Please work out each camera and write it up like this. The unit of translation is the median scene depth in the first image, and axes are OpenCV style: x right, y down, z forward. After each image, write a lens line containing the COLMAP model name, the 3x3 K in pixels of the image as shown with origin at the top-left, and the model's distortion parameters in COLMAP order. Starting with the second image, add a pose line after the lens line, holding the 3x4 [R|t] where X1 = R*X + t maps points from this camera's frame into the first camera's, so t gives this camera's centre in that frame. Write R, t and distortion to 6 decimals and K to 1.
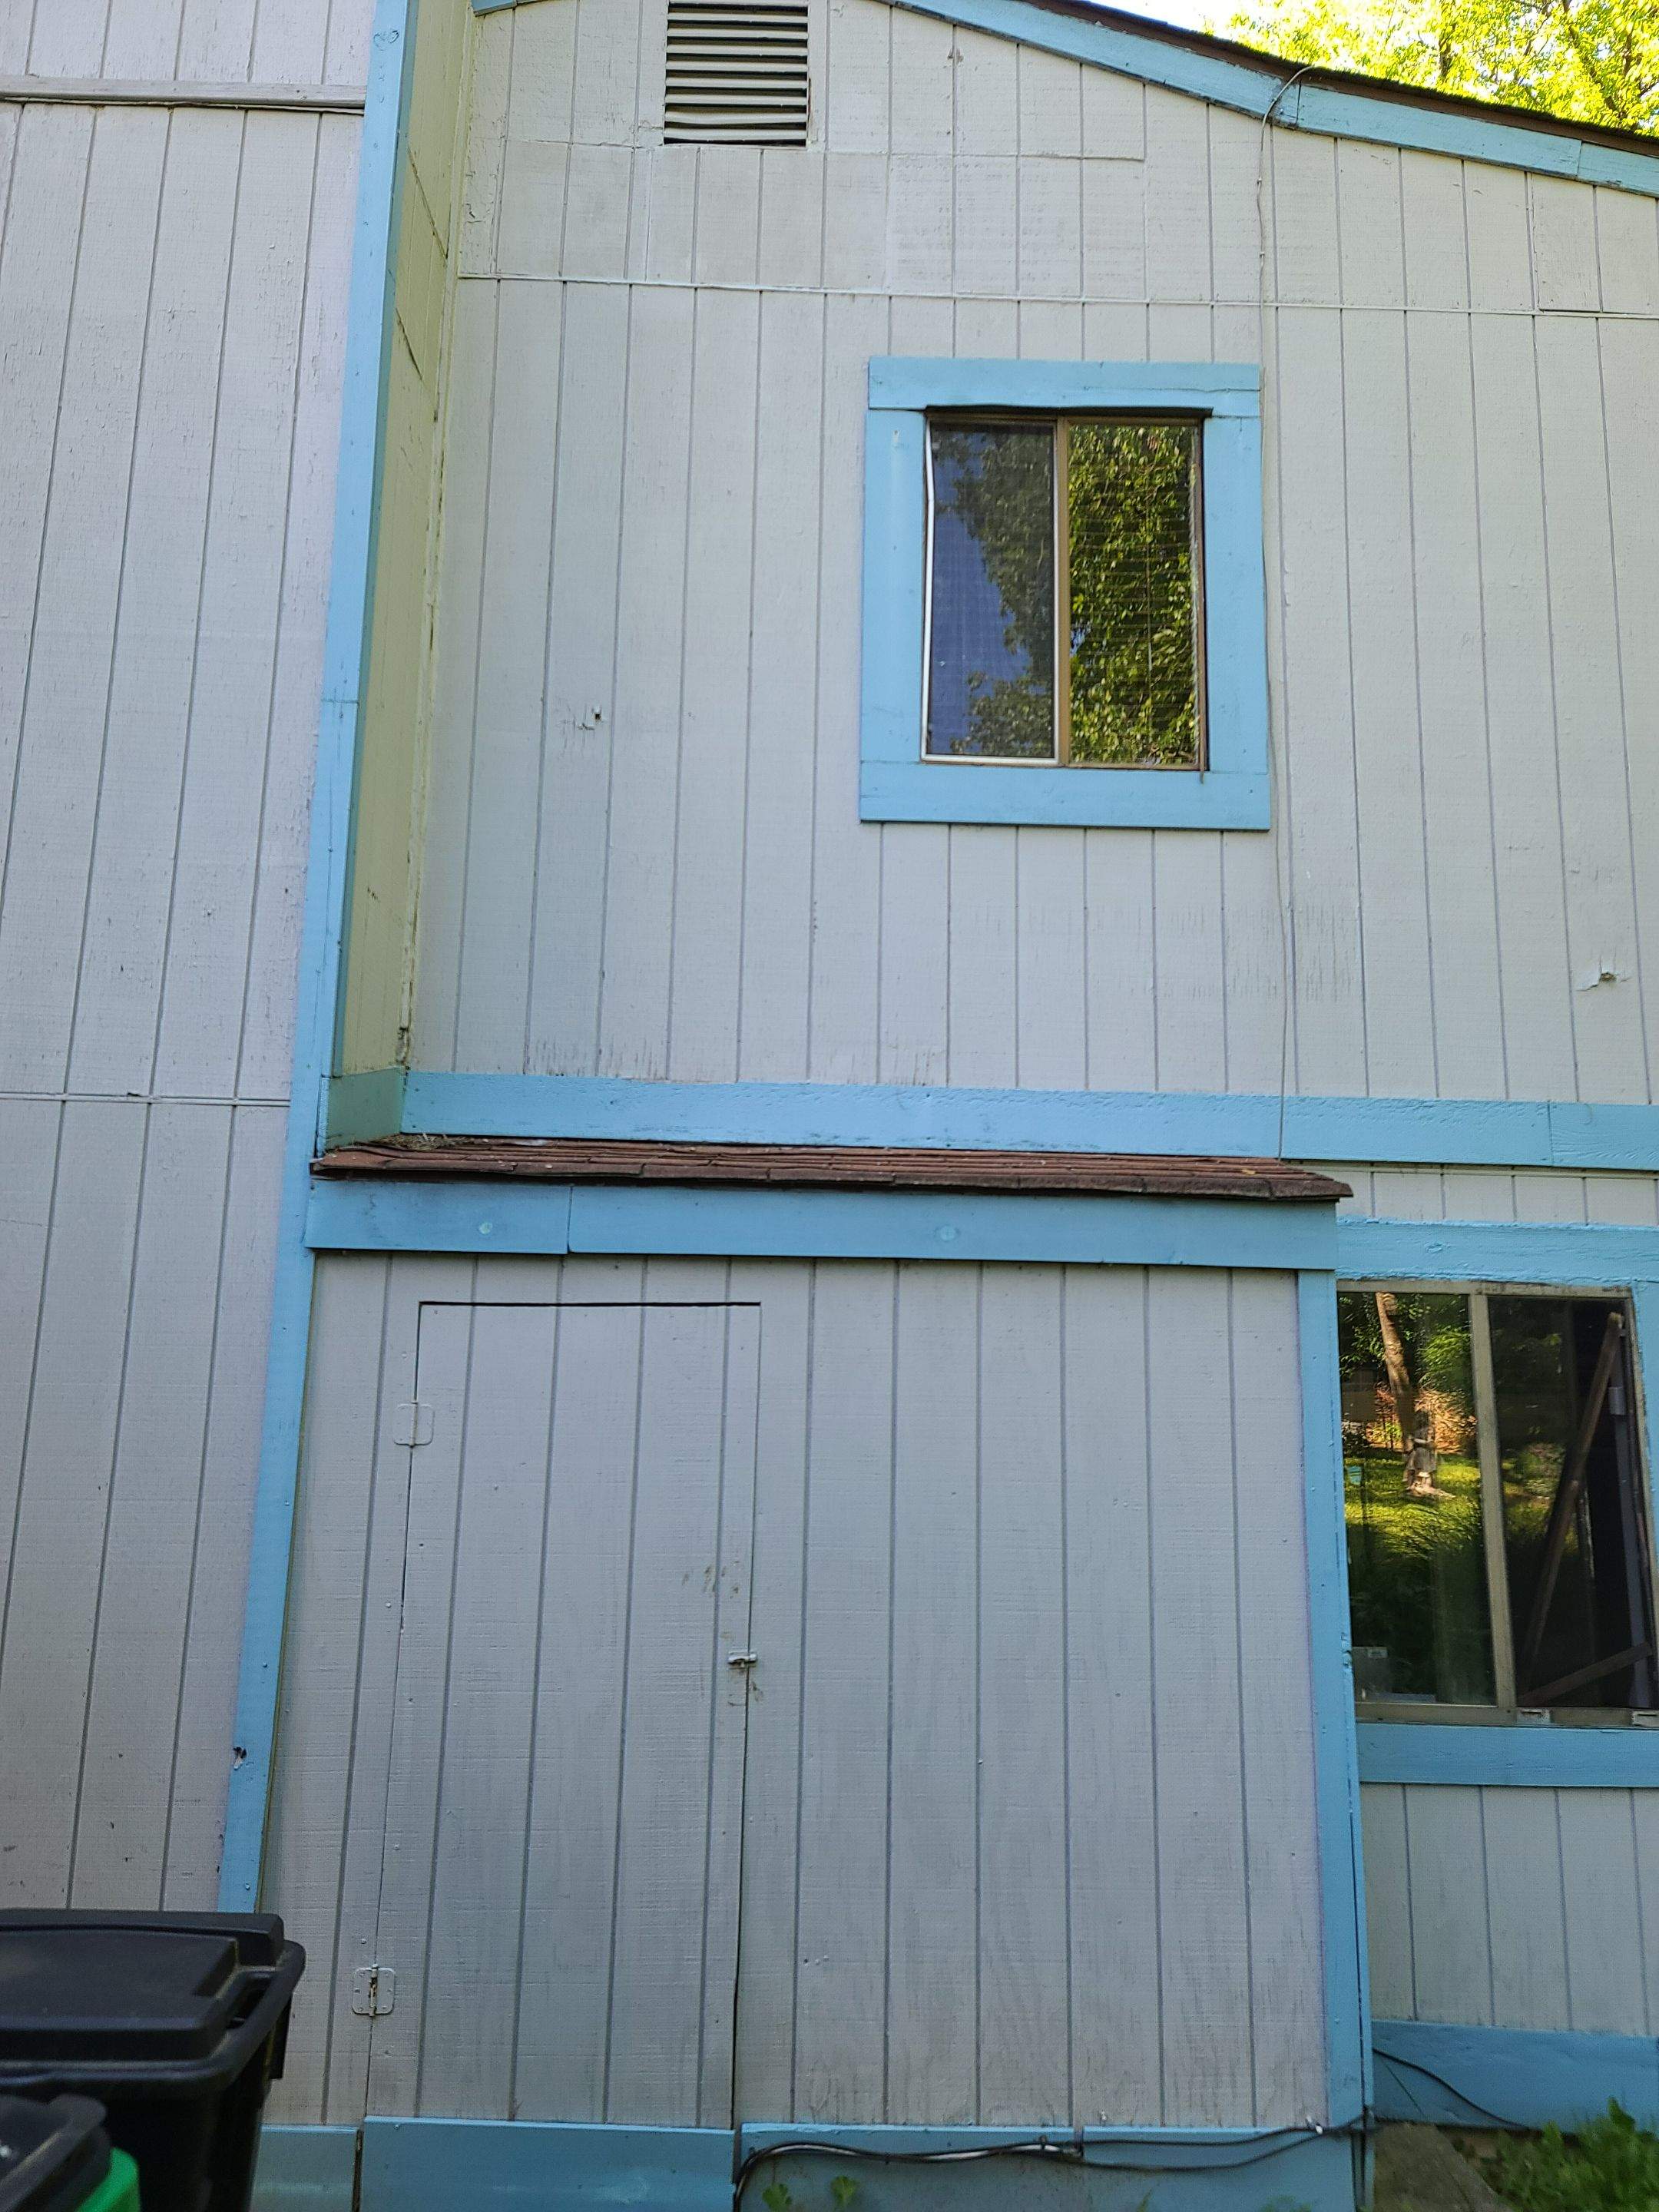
lens RADIAL K [[1617.4, 0, 817.2], [0, 1617.4, 1100.6], [0, 0, 1]] dist [0.105622, -0.107961]
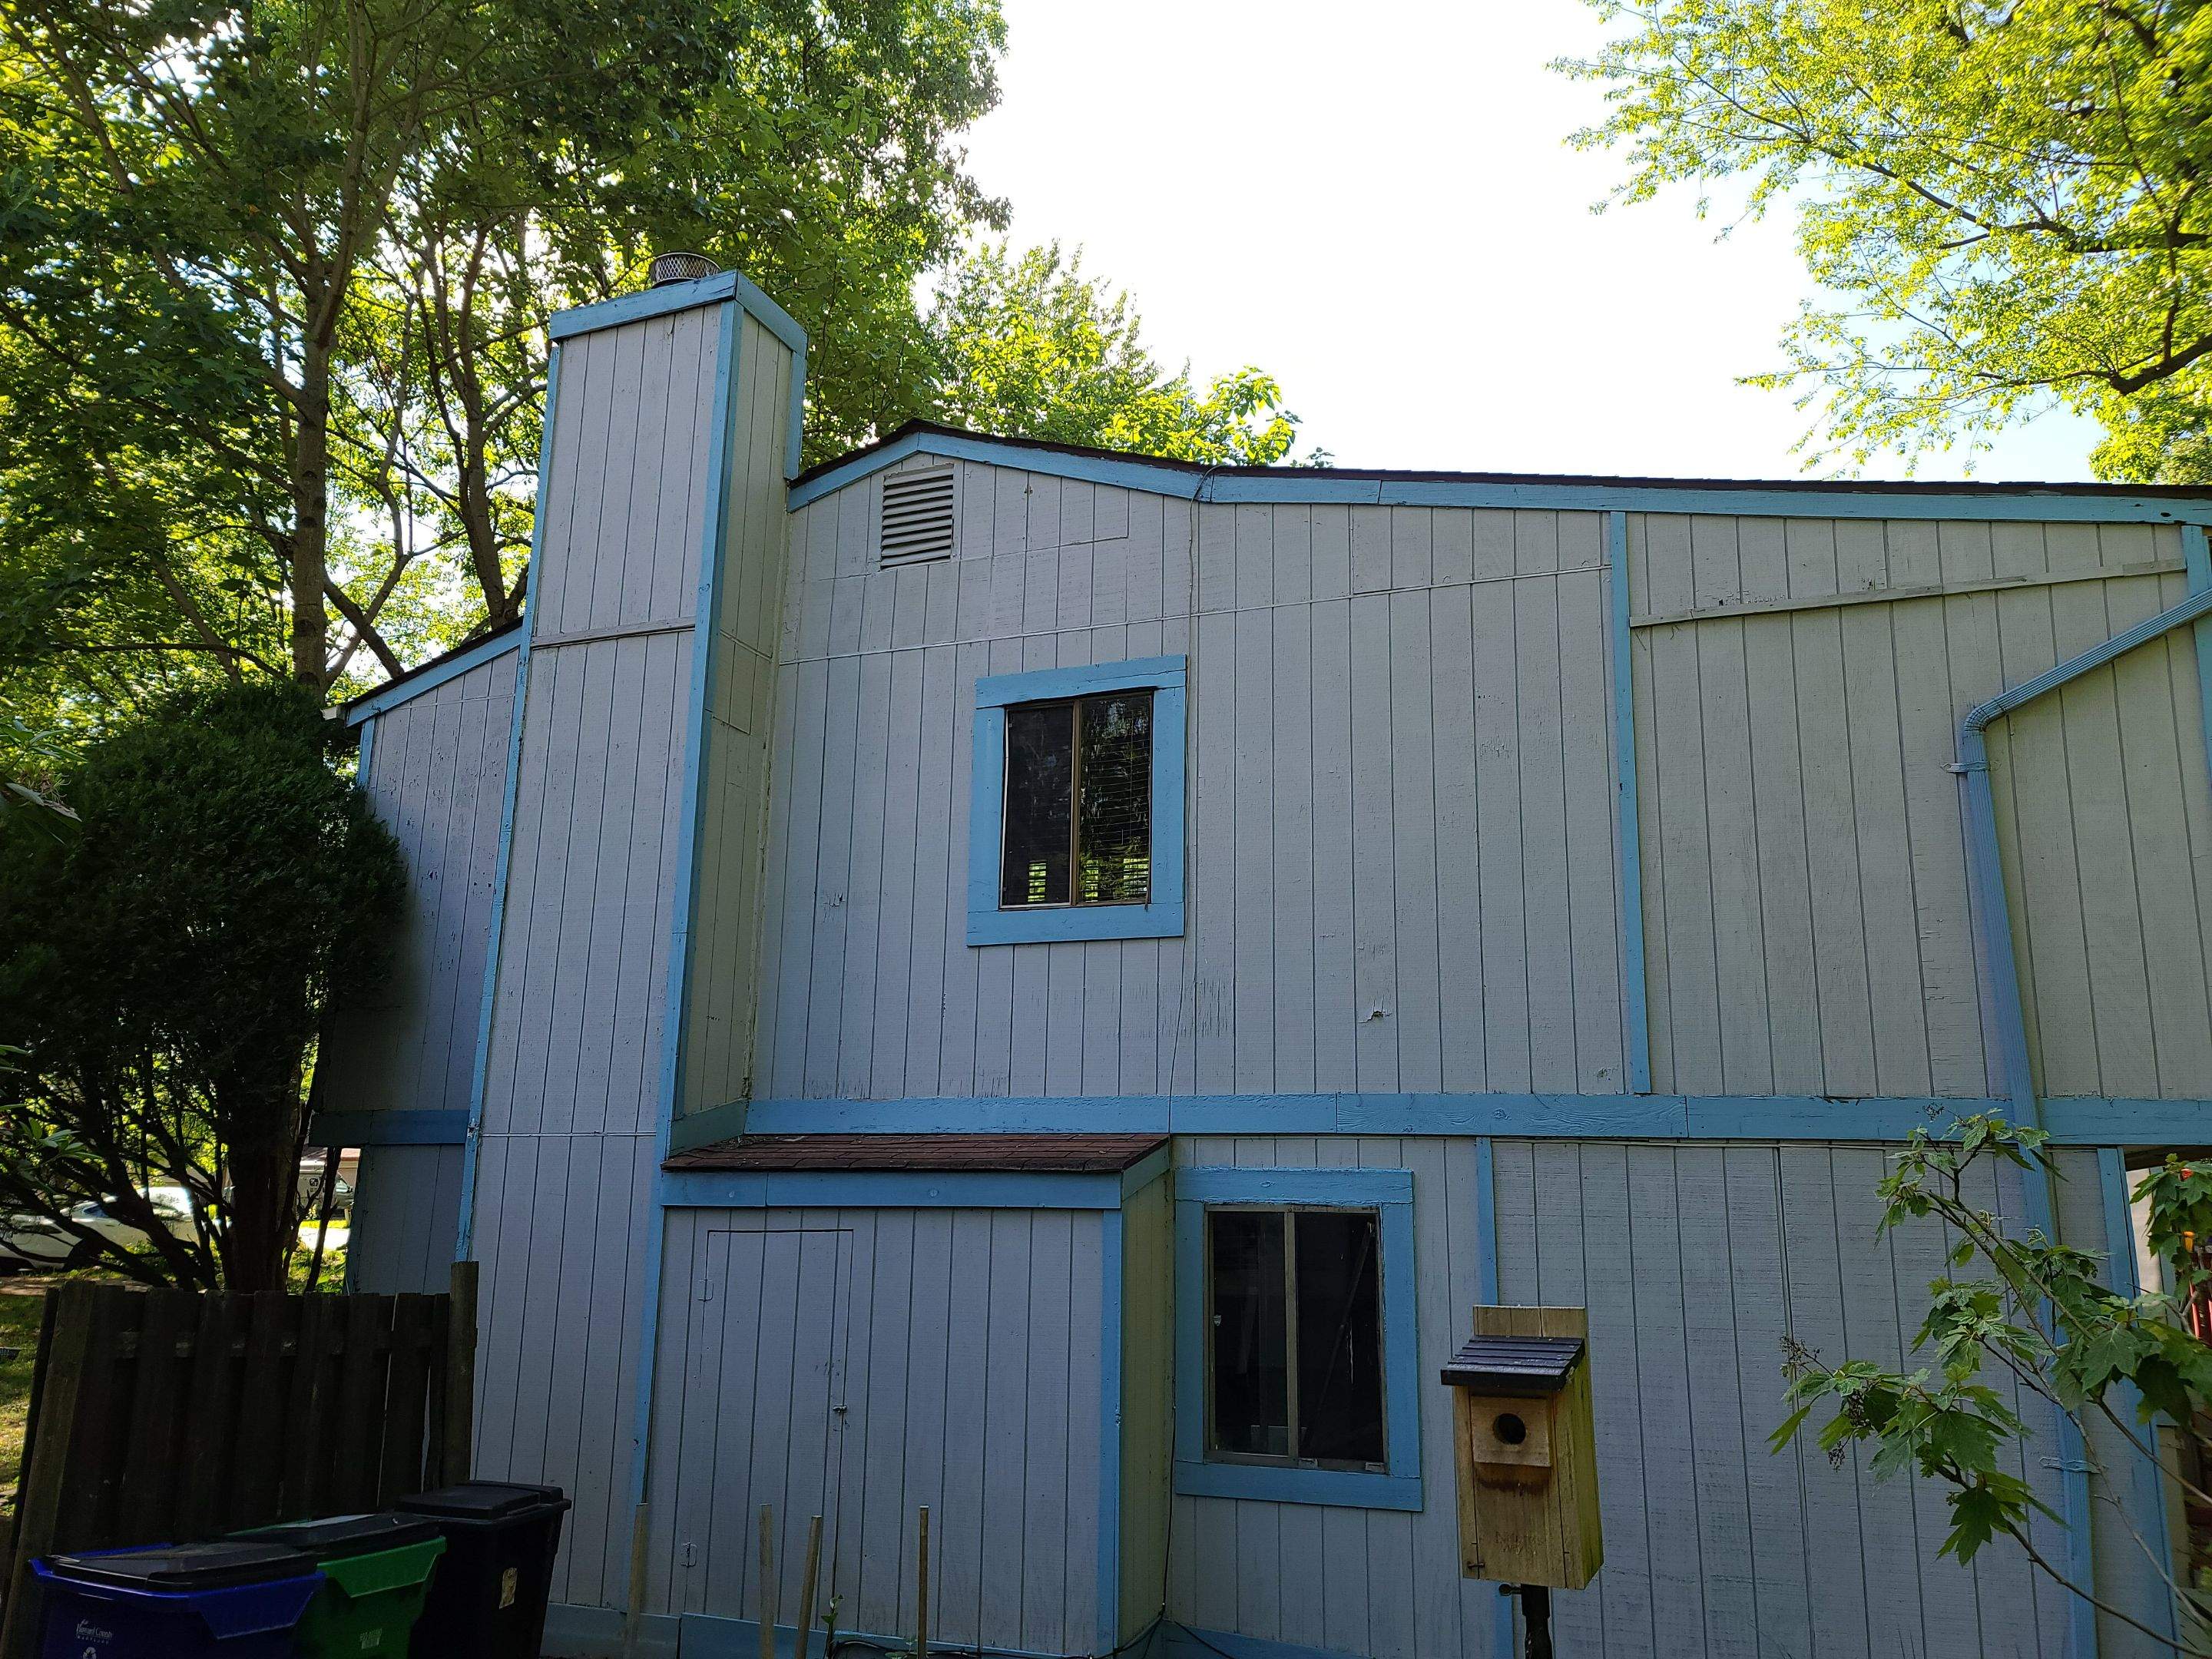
lens RADIAL K [[1623.1, 0, 1100.1], [0, 1623.1, 862.5], [0, 0, 1]] dist [0.099714, -0.100982]
pose [[0.925452, -0.085093, -0.369186, 0.876663], [0.072892, 0.996236, -0.046900, -0.178420], [0.371787, 0.016493, 0.928171, -0.651227]]
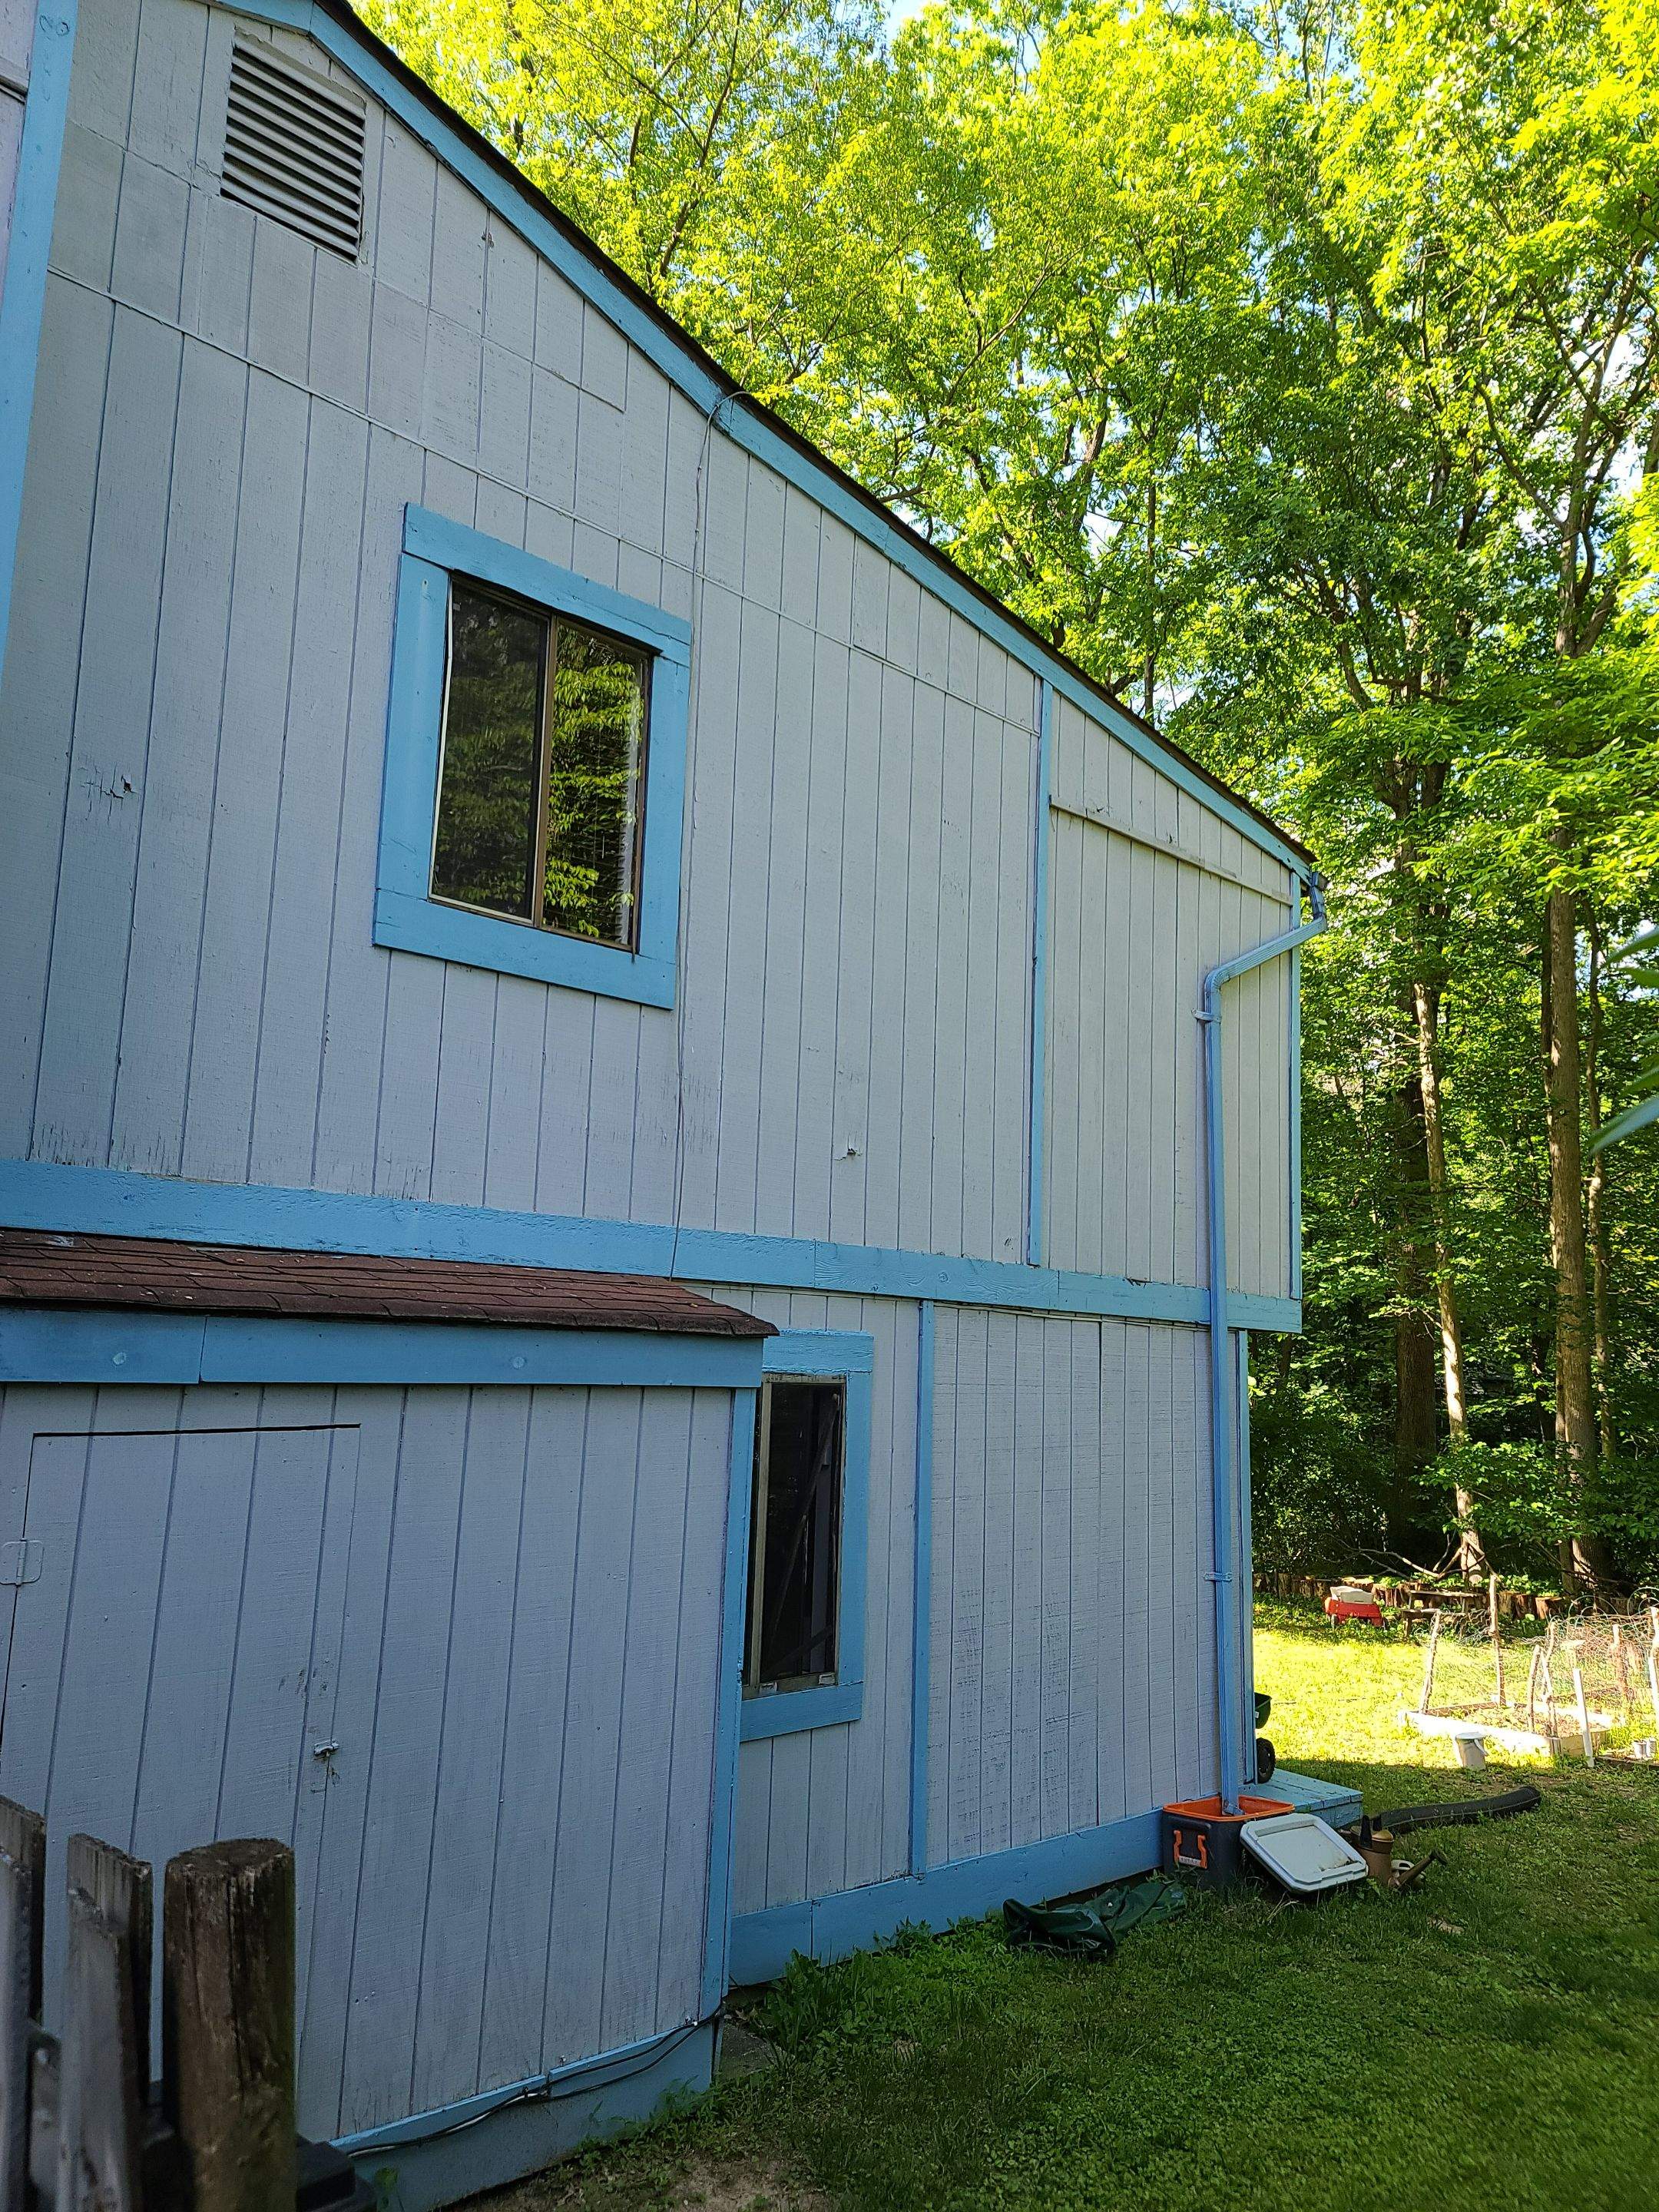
lens RADIAL K [[1623.1, 0, 829.5], [0, 1623.1, 1106.0], [0, 0, 1]] dist [0.099714, -0.100982]
pose [[0.736233, 0.109791, 0.667763, -0.485330], [-0.147218, 0.989104, -0.000311, -0.116204], [-0.660521, -0.098077, 0.744374, -0.017030]]
